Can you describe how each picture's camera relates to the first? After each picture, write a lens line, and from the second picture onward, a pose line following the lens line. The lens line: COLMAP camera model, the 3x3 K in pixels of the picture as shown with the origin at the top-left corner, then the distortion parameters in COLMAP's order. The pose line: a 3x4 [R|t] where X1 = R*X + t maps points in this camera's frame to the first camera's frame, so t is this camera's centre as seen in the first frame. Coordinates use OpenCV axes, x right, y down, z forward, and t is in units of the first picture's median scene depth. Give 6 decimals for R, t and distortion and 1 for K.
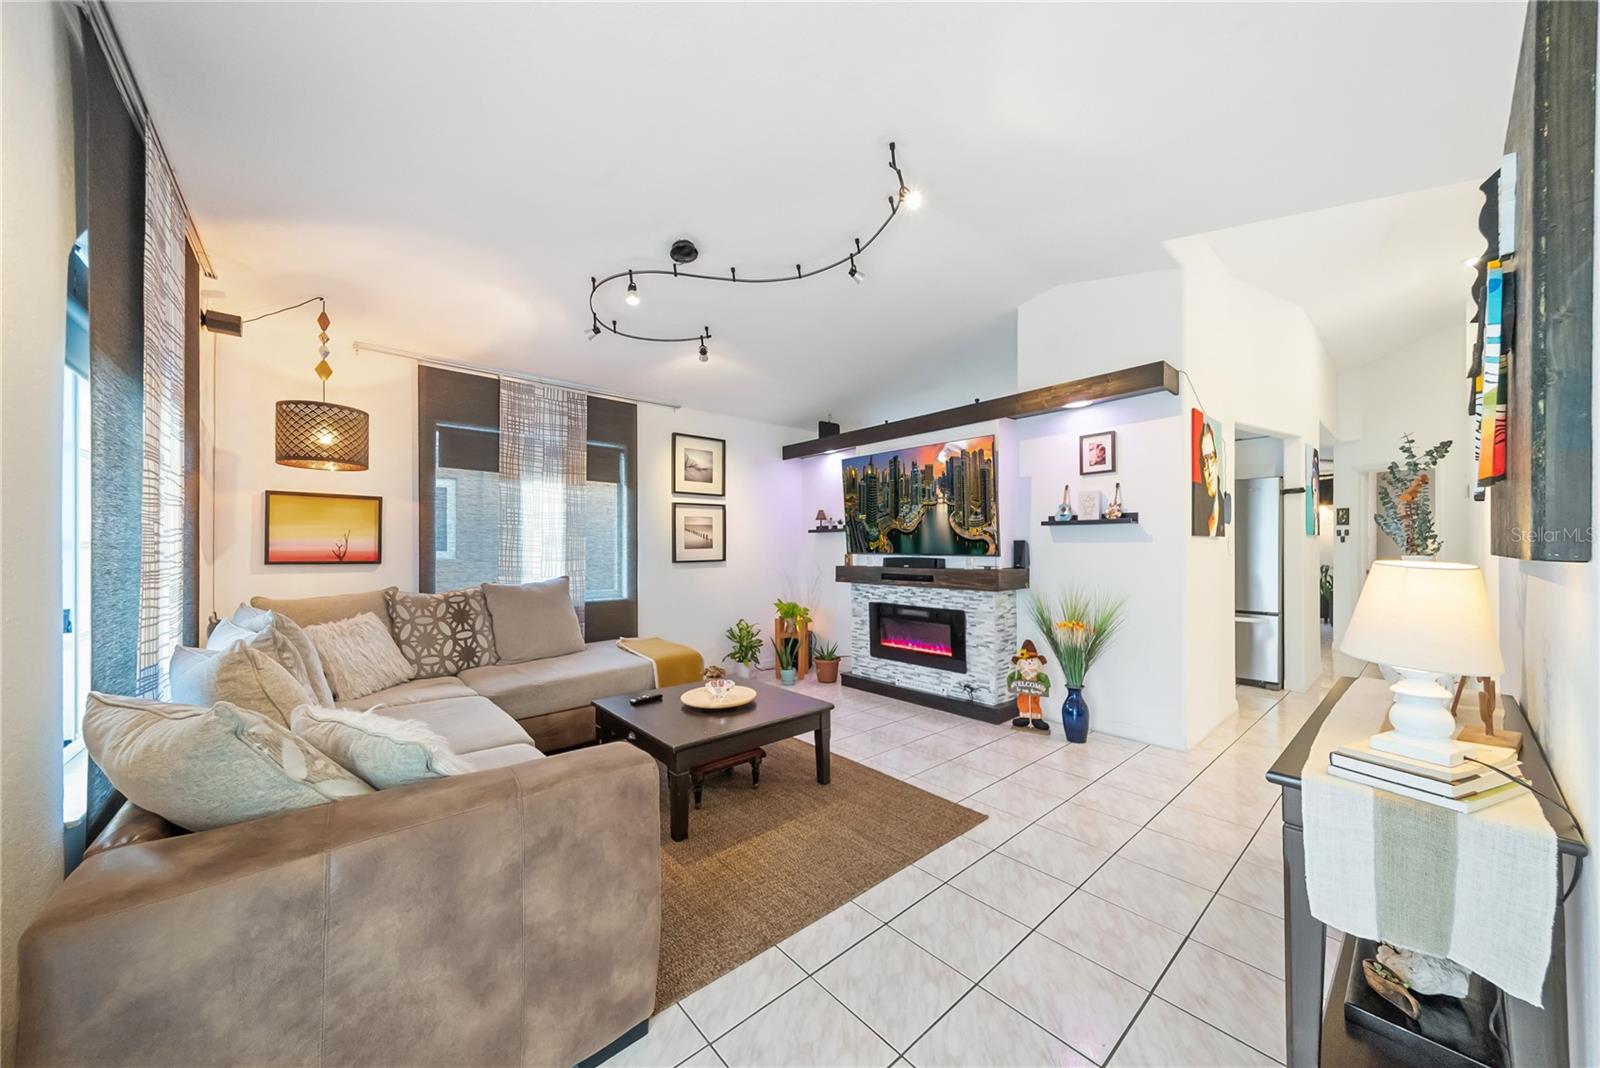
lens RADIAL K [[563.1, 0, 803.0], [0, 563.1, 550.6], [0, 0, 1]] dist [0.000105, 0.000075]
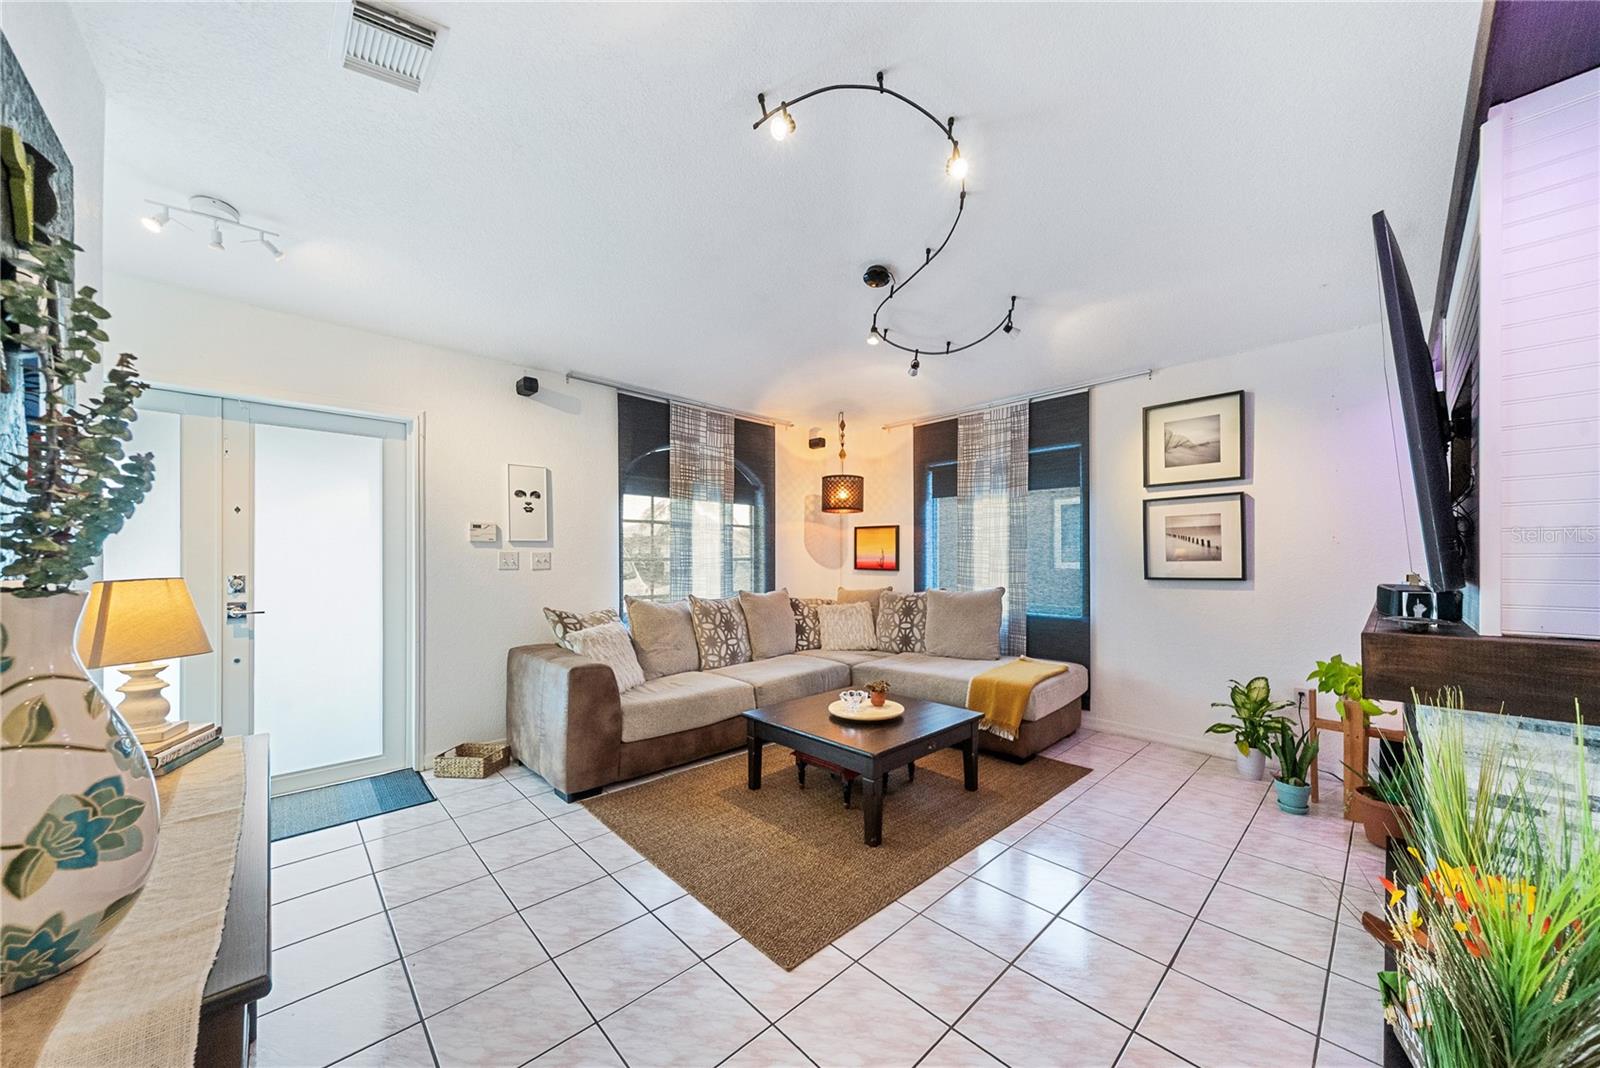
lens RADIAL K [[551.2, 0, 798.7], [0, 551.2, 565.4], [0, 0, 1]] dist [0.000881, 0.000056]
pose [[0.039507, 0.013208, -0.999132, 0.580199], [0.000244, 0.999912, 0.013228, -0.008407], [0.999219, -0.000766, 0.039500, 0.588338]]
